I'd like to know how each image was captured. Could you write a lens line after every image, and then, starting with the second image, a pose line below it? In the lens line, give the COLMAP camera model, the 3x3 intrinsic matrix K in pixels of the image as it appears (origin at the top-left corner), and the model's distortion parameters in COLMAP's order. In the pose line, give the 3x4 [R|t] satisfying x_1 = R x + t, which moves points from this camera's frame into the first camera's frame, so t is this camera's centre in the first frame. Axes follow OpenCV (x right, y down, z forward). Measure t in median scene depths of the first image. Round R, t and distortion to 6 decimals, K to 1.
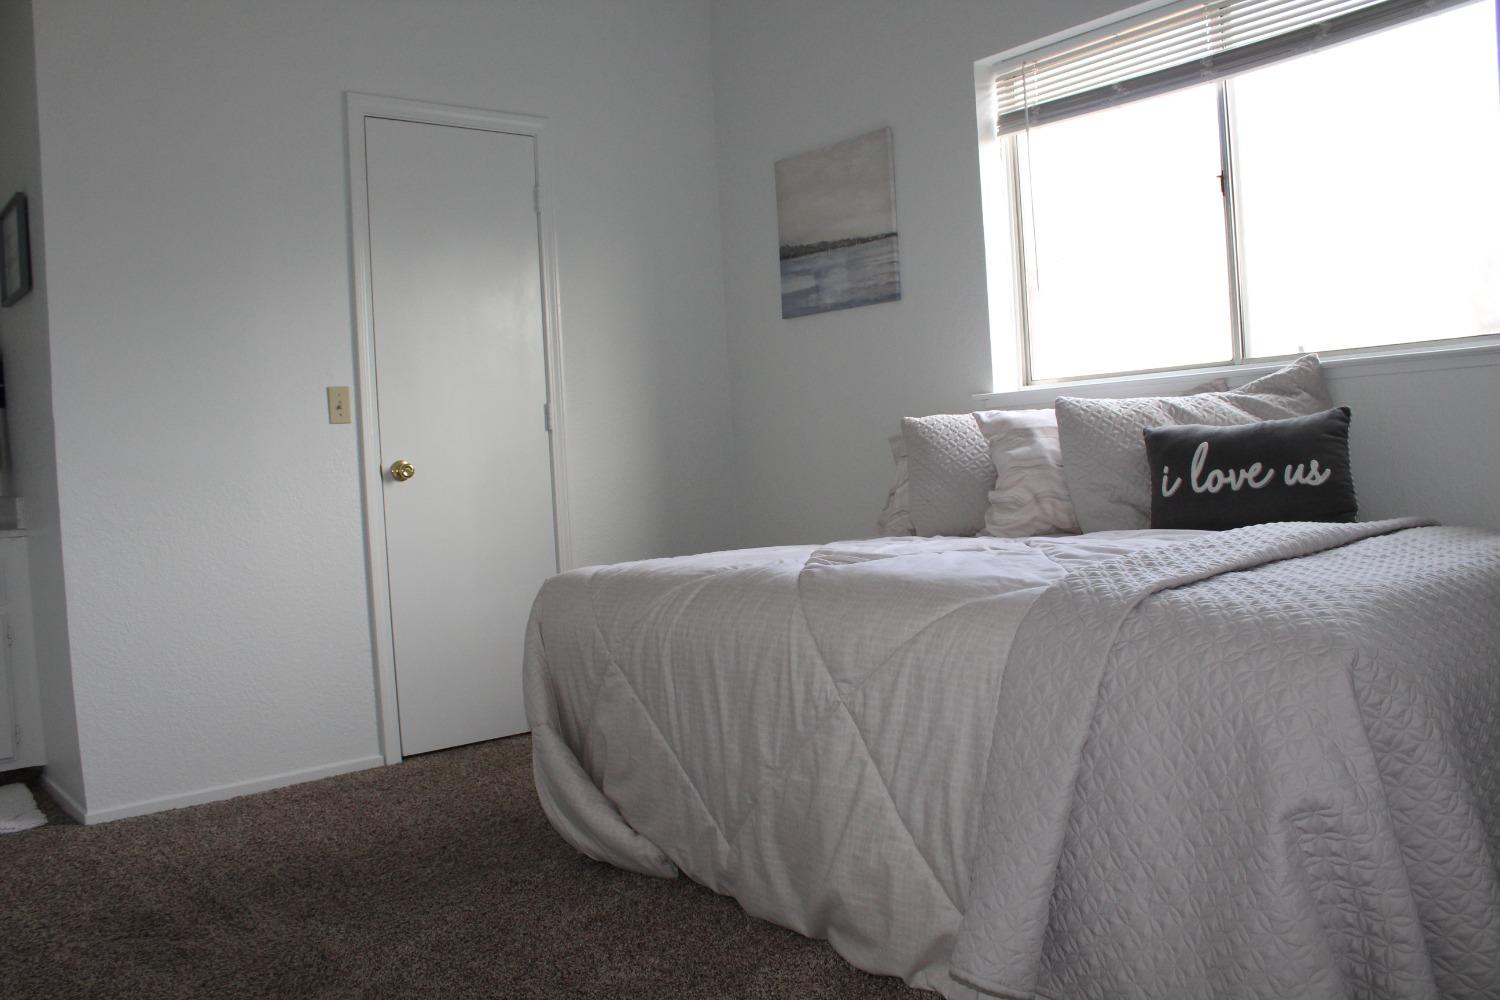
lens RADIAL K [[1248.7, 0, 750.0], [0, 1248.7, 500.0], [0, 0, 1]] dist [-0.165744, 0.149712]
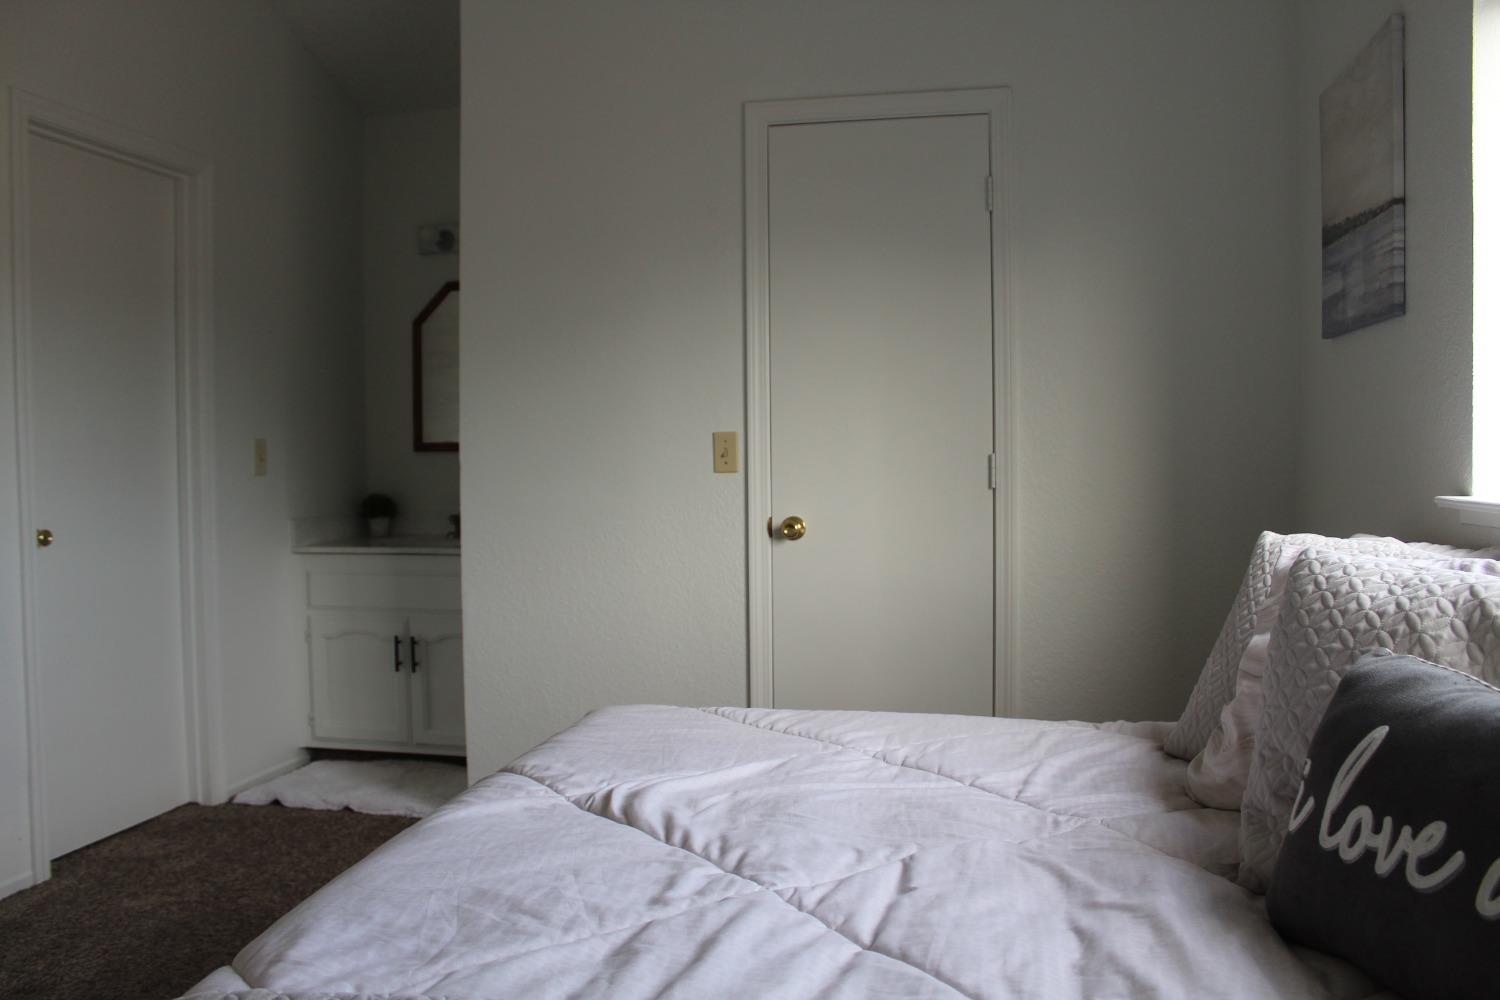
lens RADIAL K [[1248.7, 0, 750.0], [0, 1248.7, 500.0], [0, 0, 1]] dist [-0.165744, 0.149712]
pose [[0.606186, 0.082367, -0.791047, 0.403777], [-0.053062, 0.996595, 0.063108, -0.098878], [0.793551, 0.003720, 0.608492, 0.437709]]
